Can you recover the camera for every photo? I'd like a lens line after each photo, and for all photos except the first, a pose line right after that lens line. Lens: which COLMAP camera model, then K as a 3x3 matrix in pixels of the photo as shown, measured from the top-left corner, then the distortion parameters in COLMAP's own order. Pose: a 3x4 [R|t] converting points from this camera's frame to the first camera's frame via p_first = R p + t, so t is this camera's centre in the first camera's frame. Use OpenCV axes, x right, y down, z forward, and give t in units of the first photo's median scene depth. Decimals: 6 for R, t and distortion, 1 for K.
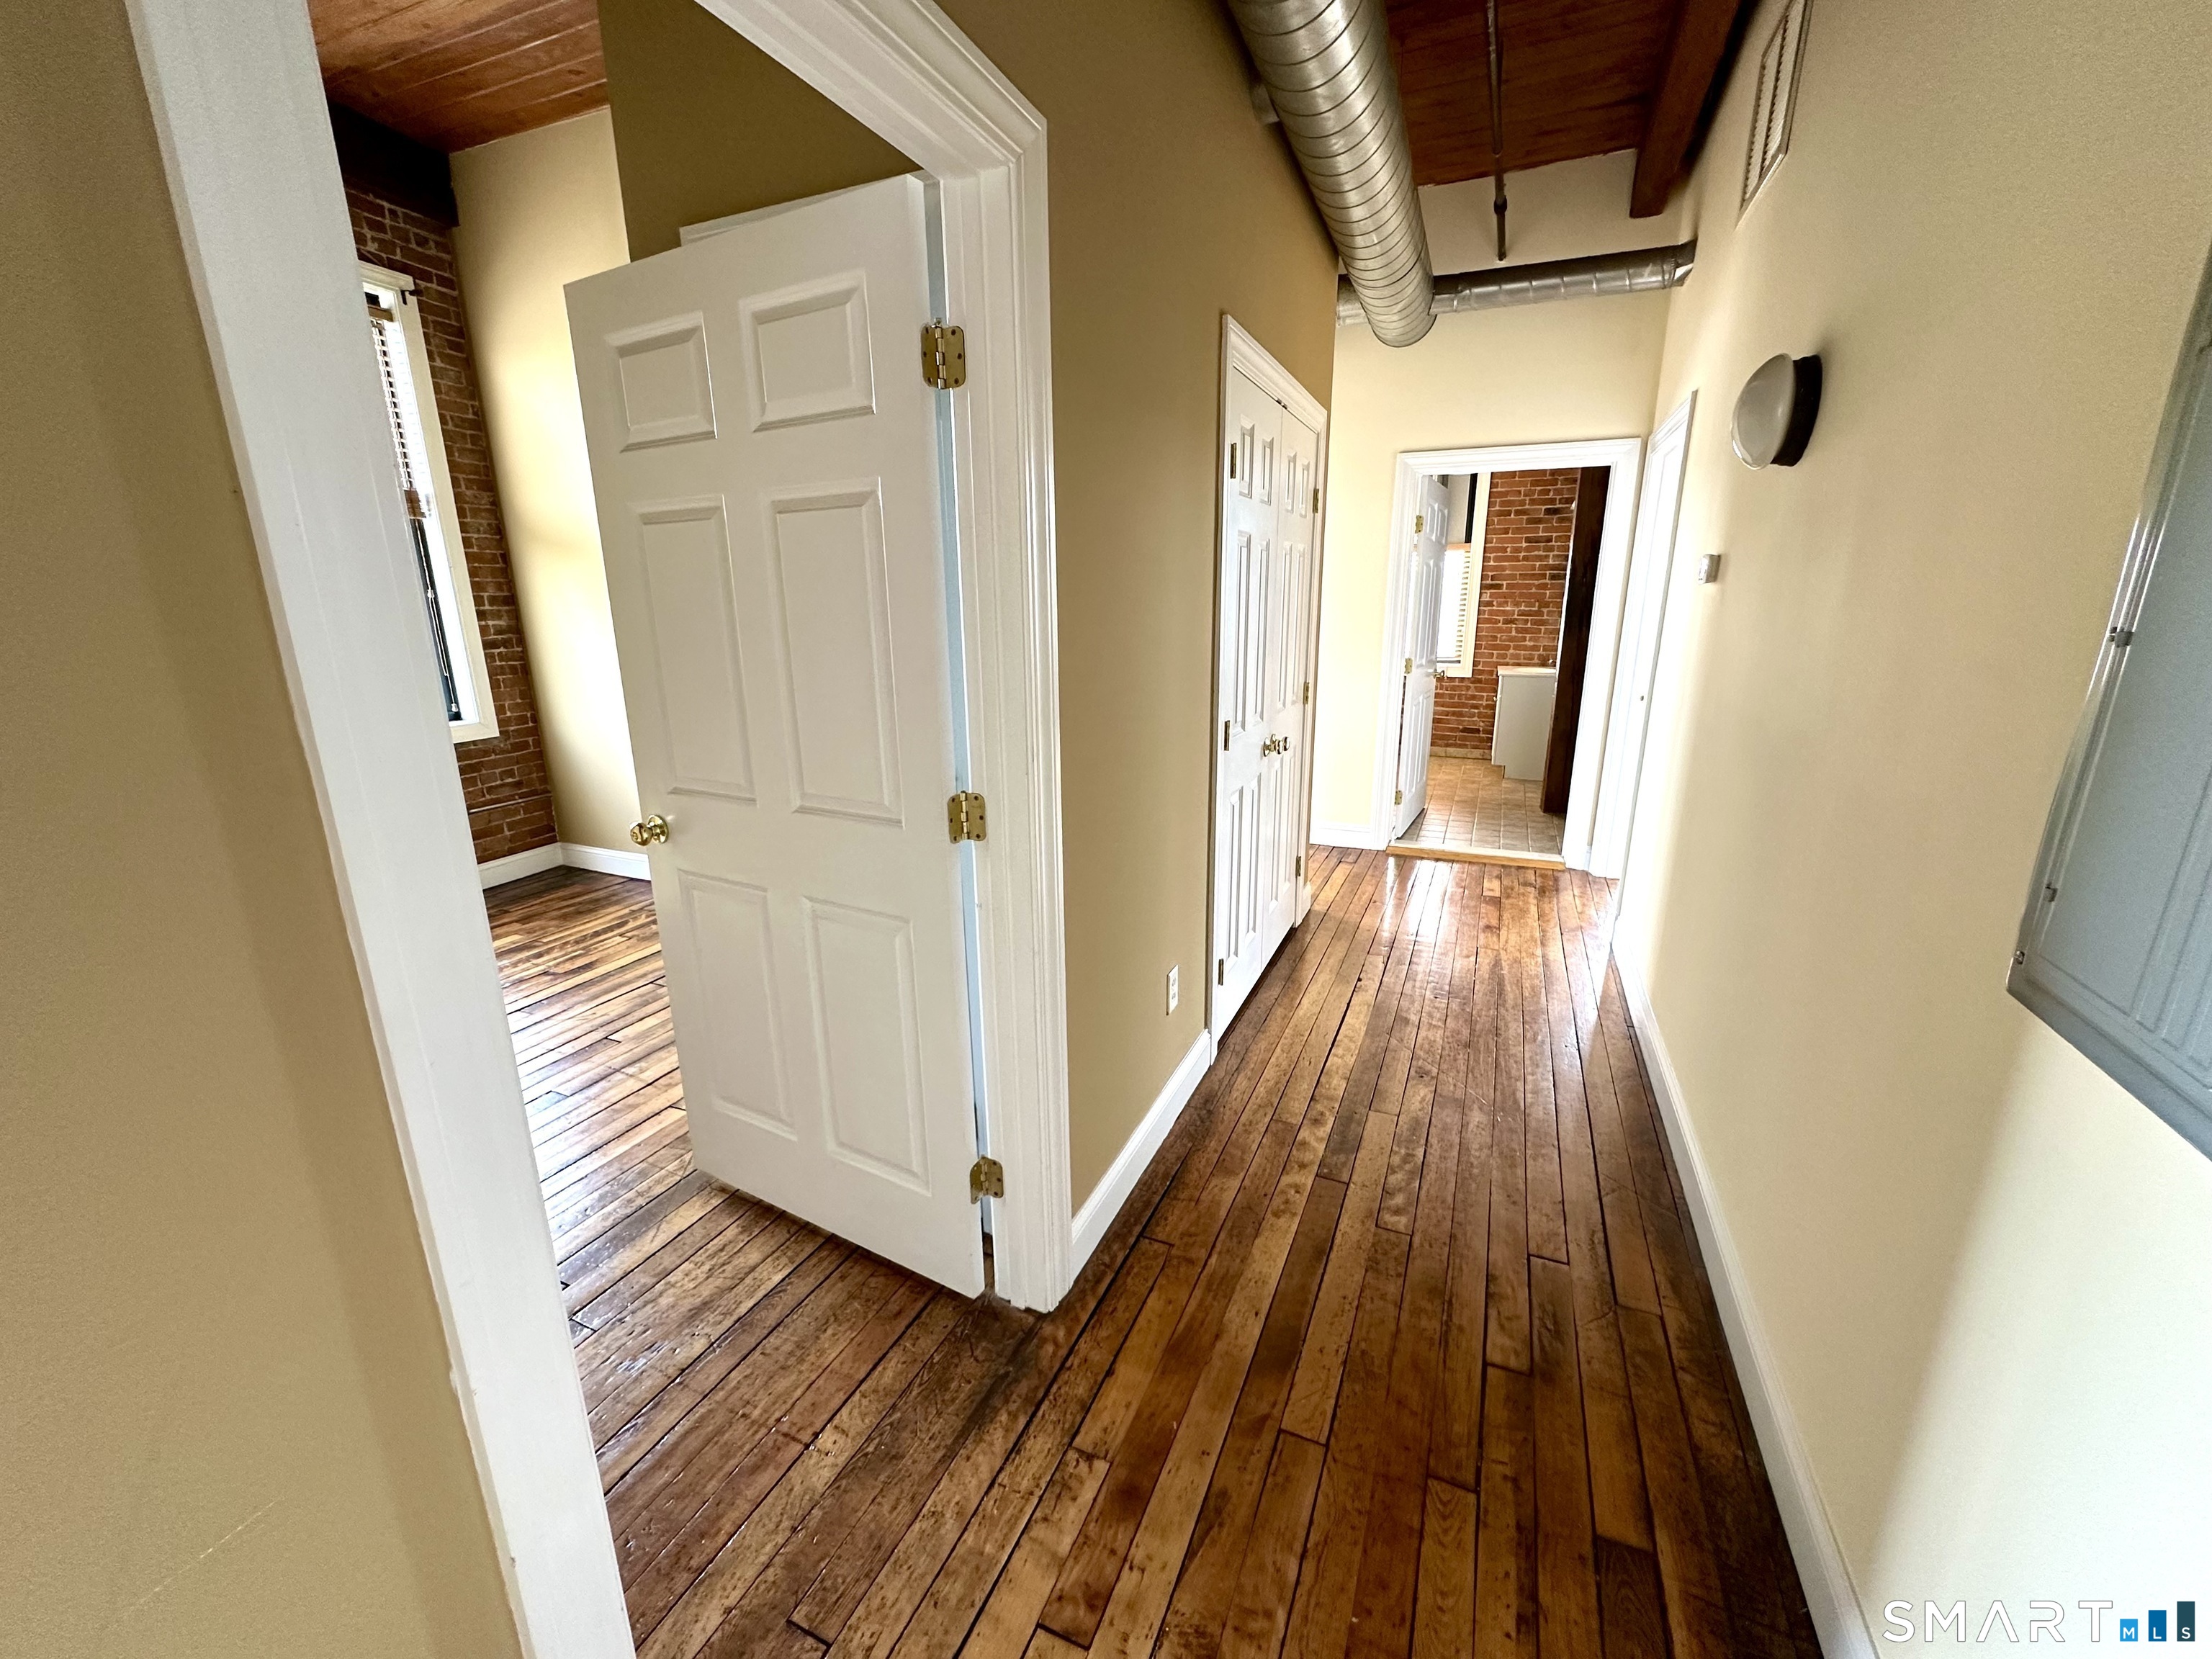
lens RADIAL K [[879.7, 0, 1113.3], [0, 879.7, 830.6], [0, 0, 1]] dist [-0.002723, 0.000528]
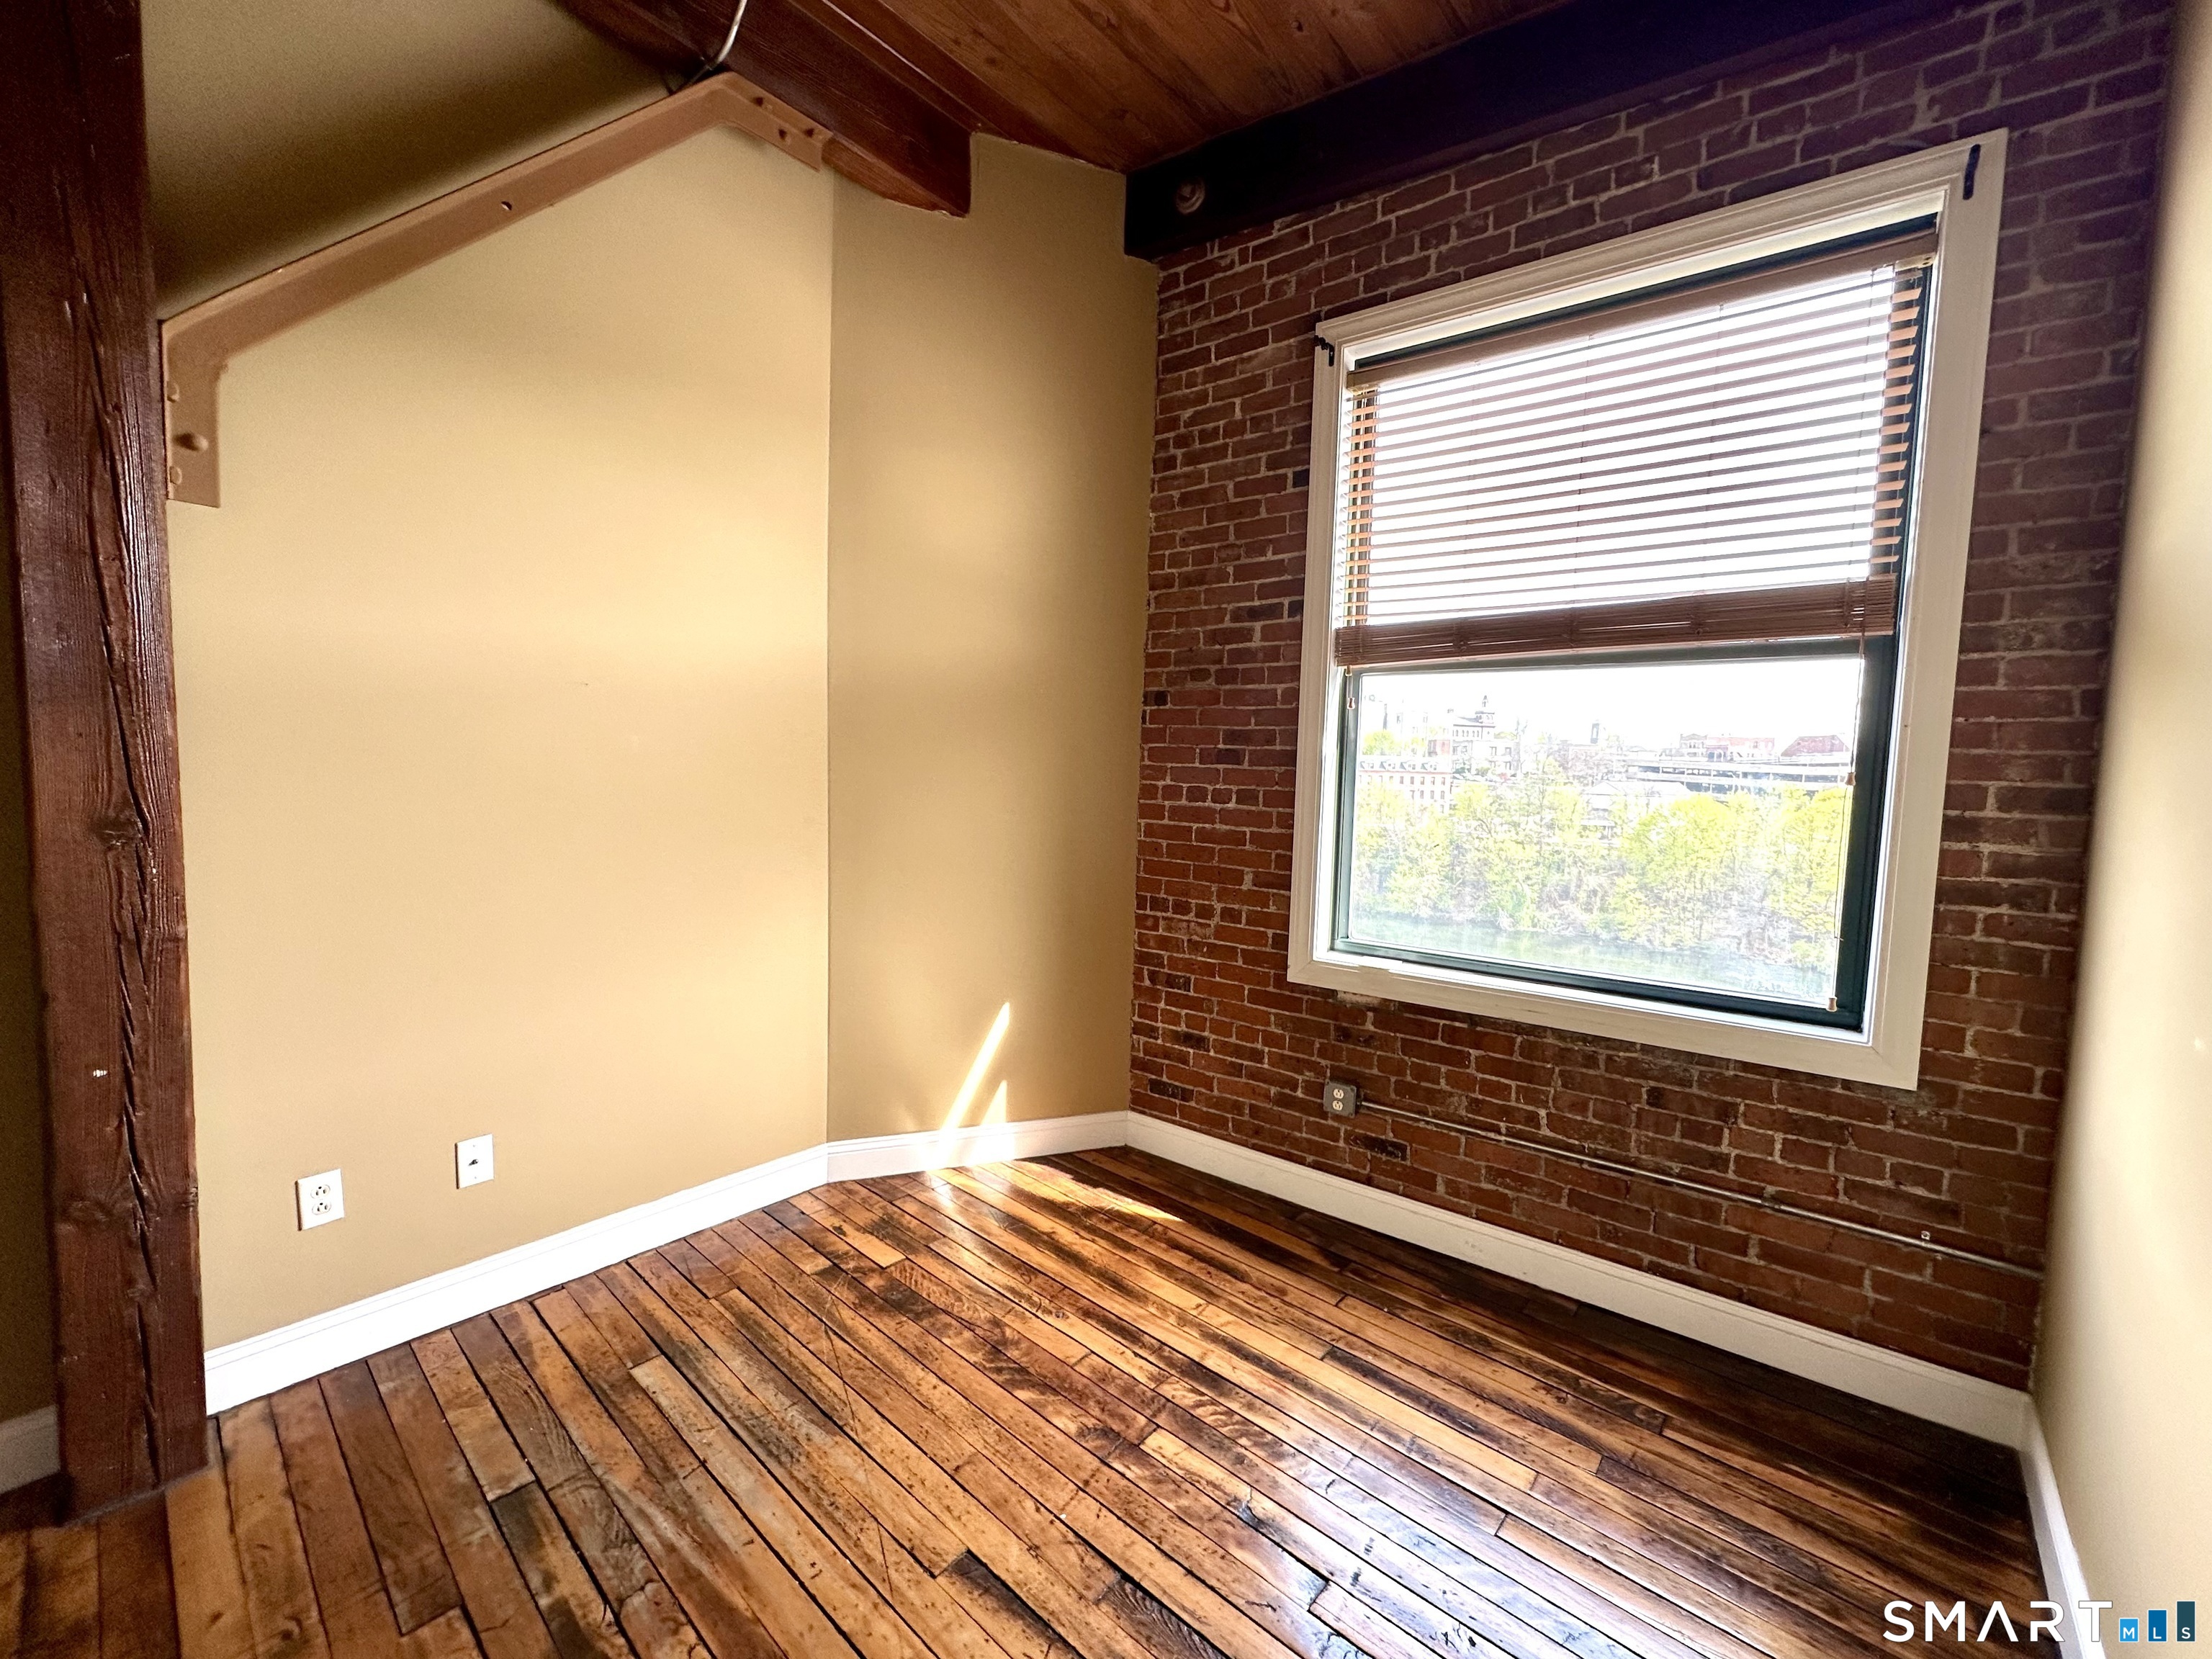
lens RADIAL K [[879.7, 0, 1108.1], [0, 879.7, 822.0], [0, 0, 1]] dist [-0.002723, 0.000528]
pose [[-0.292862, 0.066409, -0.953846, -0.165869], [-0.276959, 0.948927, 0.151102, -0.192429], [0.915164, 0.308428, -0.259512, 0.706061]]
